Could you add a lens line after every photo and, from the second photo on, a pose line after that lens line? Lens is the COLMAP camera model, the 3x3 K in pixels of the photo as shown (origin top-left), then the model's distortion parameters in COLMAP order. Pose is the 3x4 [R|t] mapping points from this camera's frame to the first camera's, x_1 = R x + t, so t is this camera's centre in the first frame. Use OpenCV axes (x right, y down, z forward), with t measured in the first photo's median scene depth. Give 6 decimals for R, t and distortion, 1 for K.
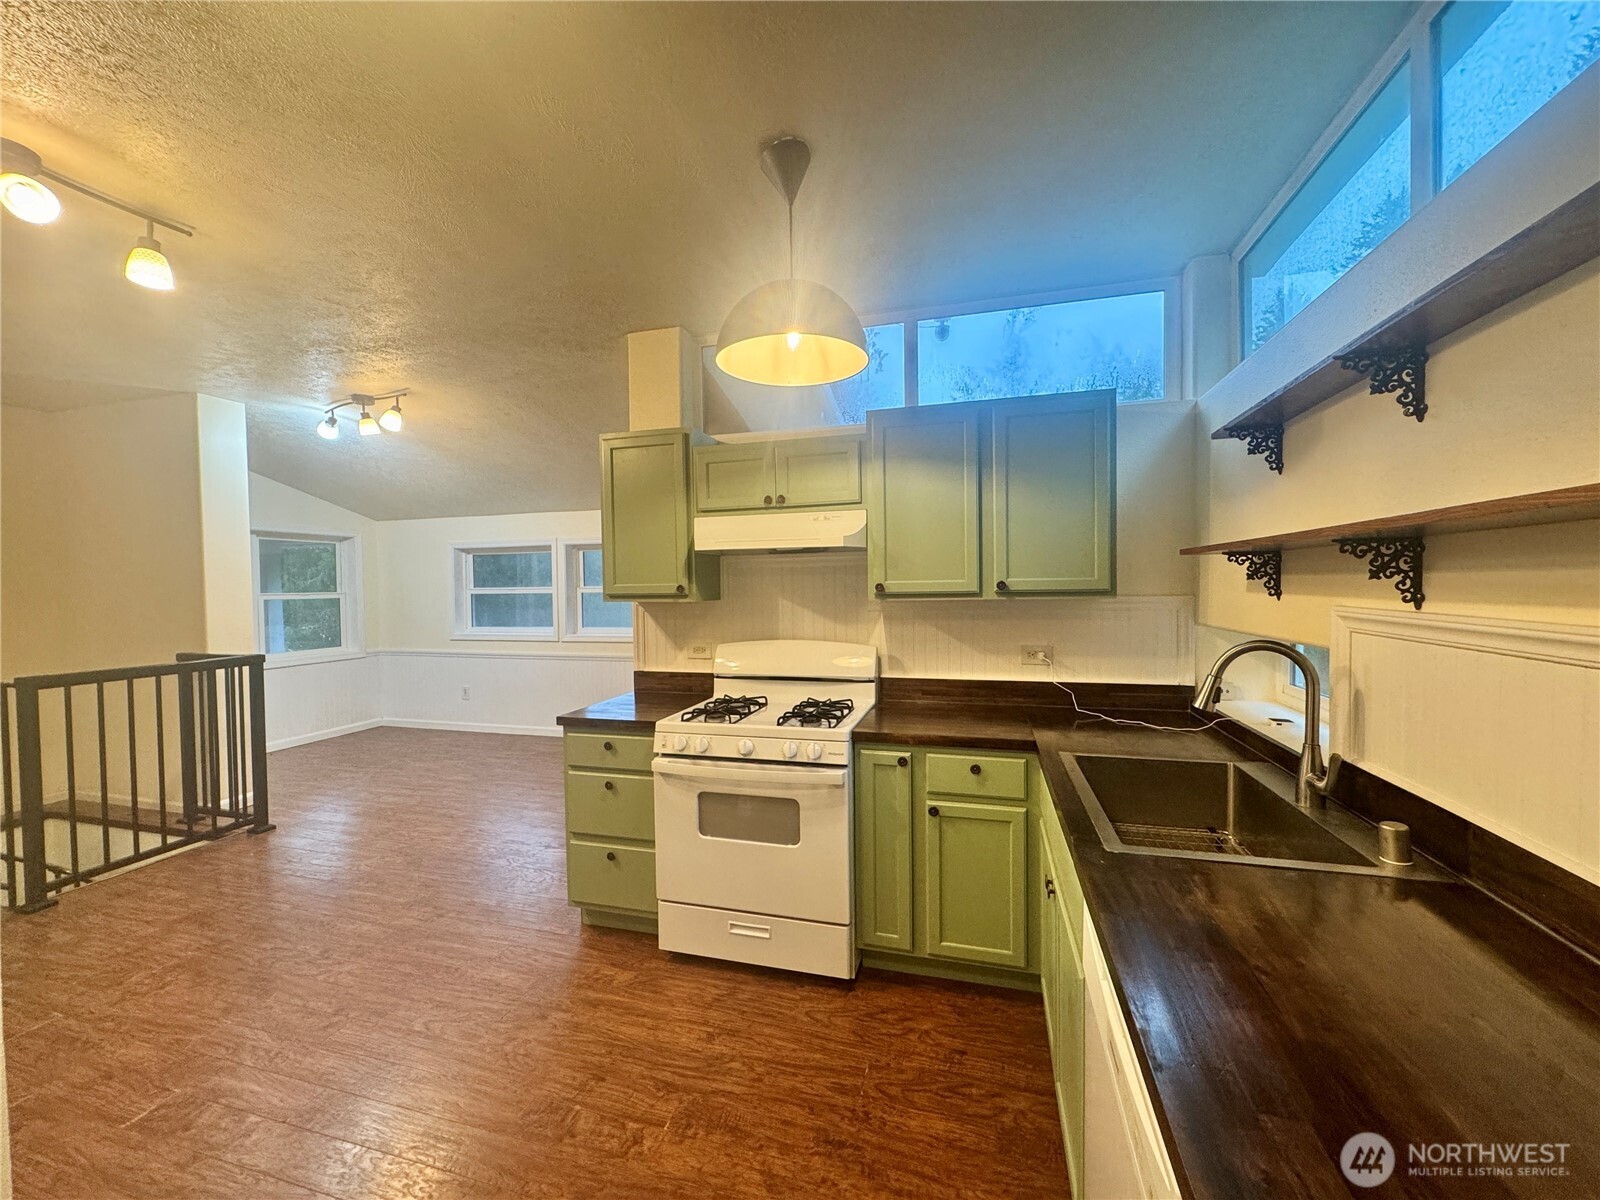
lens RADIAL K [[640.2, 0, 800.0], [0, 640.2, 600.0], [0, 0, 1]] dist [-0.001451, 0.000379]
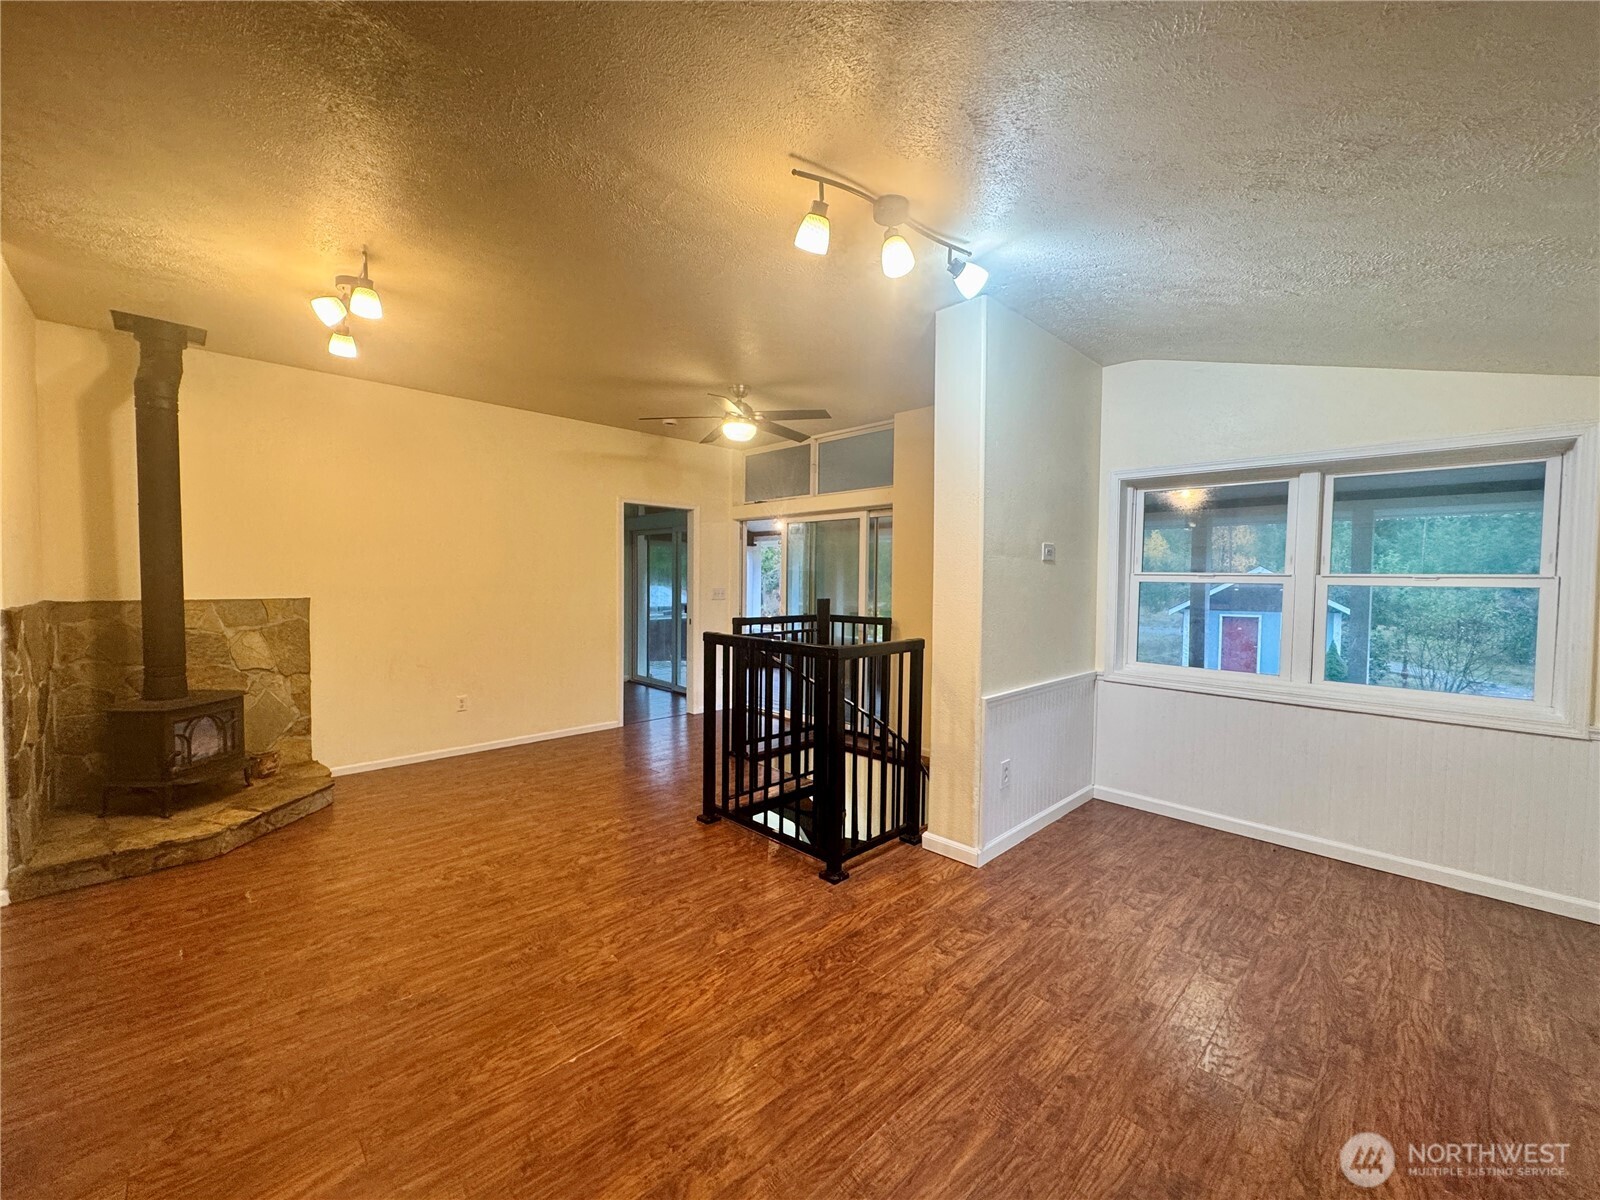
lens RADIAL K [[640.2, 0, 800.0], [0, 640.2, 600.0], [0, 0, 1]] dist [-0.001451, 0.000379]
pose [[-0.500132, 0.038440, -0.865096, -0.104785], [-0.021441, 0.998158, 0.056748, -0.008608], [0.865684, 0.046930, -0.498387, 0.813088]]
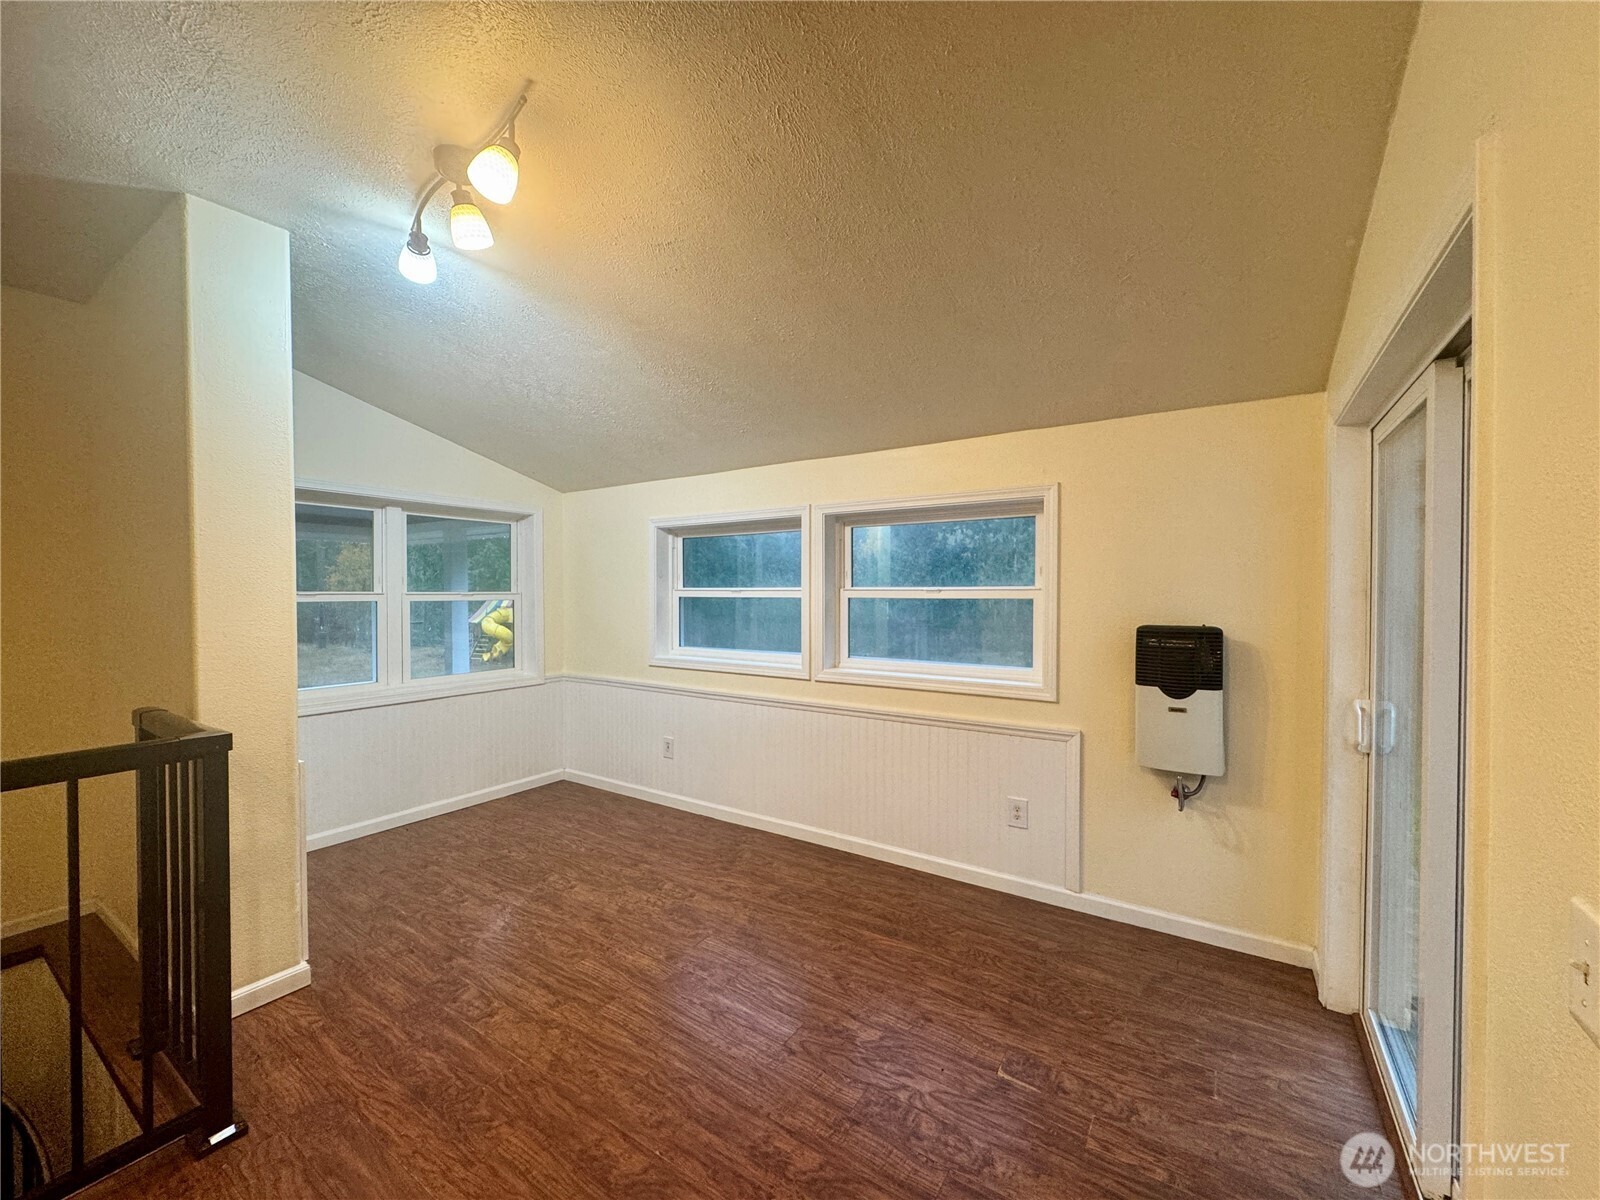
lens RADIAL K [[640.2, 0, 800.0], [0, 640.2, 600.0], [0, 0, 1]] dist [-0.001451, 0.000379]
pose [[0.953822, 0.016870, -0.299898, -0.207225], [-0.018372, 0.999829, -0.002191, -0.007475], [0.299810, 0.007600, 0.953969, 0.428509]]
